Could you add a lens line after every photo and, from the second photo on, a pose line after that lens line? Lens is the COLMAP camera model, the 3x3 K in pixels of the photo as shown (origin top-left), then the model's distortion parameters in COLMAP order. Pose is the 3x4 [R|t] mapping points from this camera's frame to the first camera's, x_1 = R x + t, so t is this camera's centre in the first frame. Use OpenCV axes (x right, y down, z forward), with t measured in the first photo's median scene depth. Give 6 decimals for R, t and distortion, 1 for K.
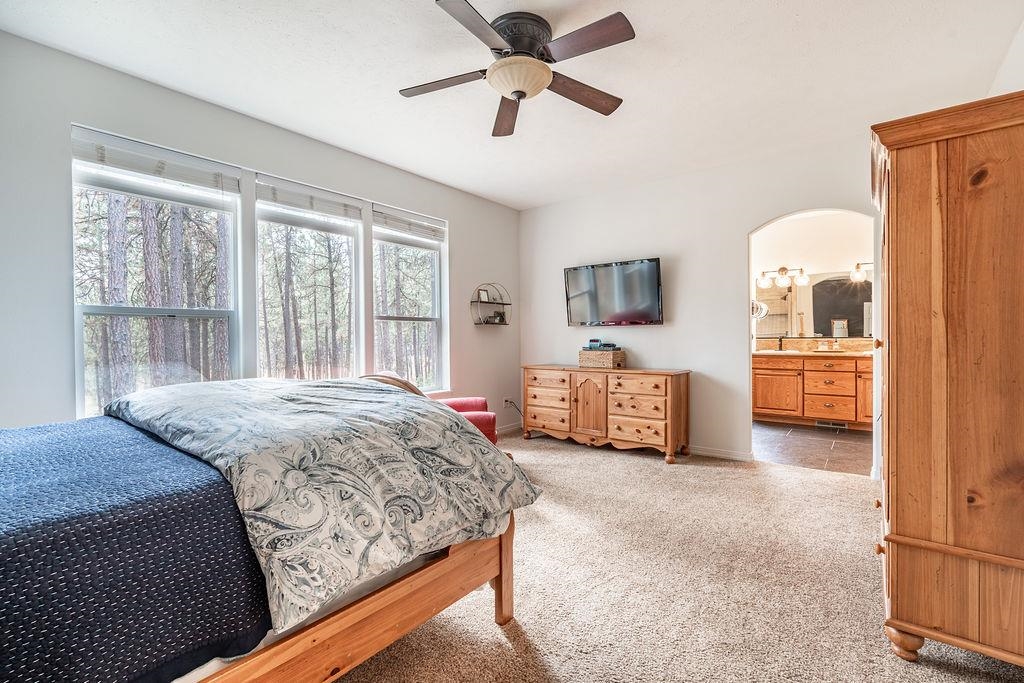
lens RADIAL K [[454.1, 0, 512.0], [0, 454.1, 341.5], [0, 0, 1]] dist [-0.000078, -0.000072]
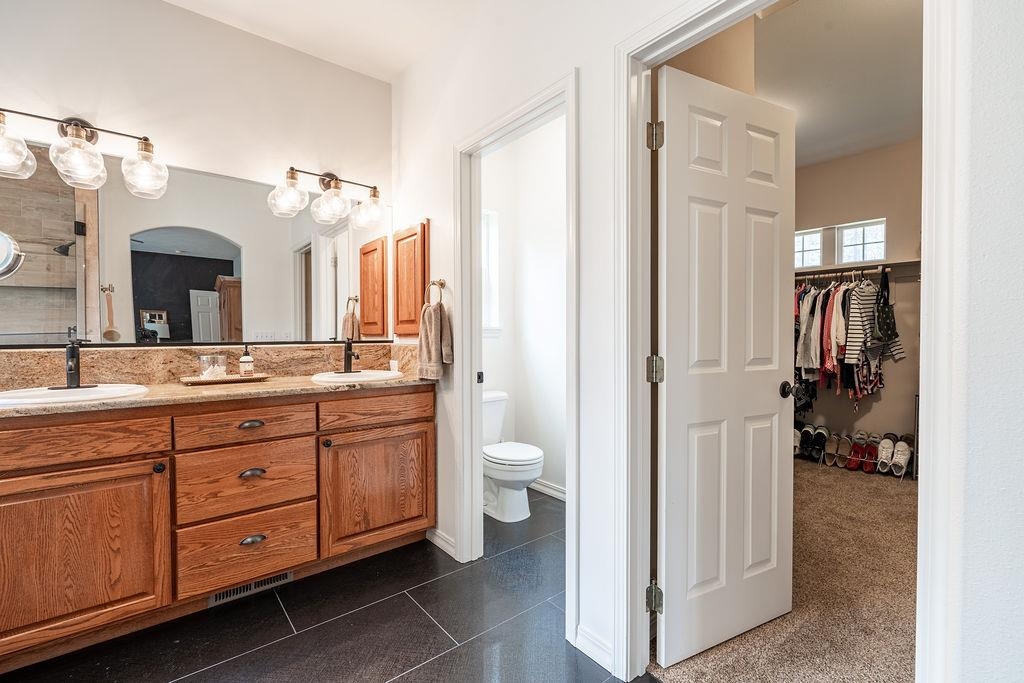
lens RADIAL K [[450.0, 0, 514.4], [0, 450.0, 340.0], [0, 0, 1]] dist [-0.000991, 0.000556]
pose [[0.214618, -0.008358, 0.976662, 0.395777], [0.011230, 0.999918, 0.006089, -0.011555], [-0.976634, 0.009661, 0.214694, 0.709014]]
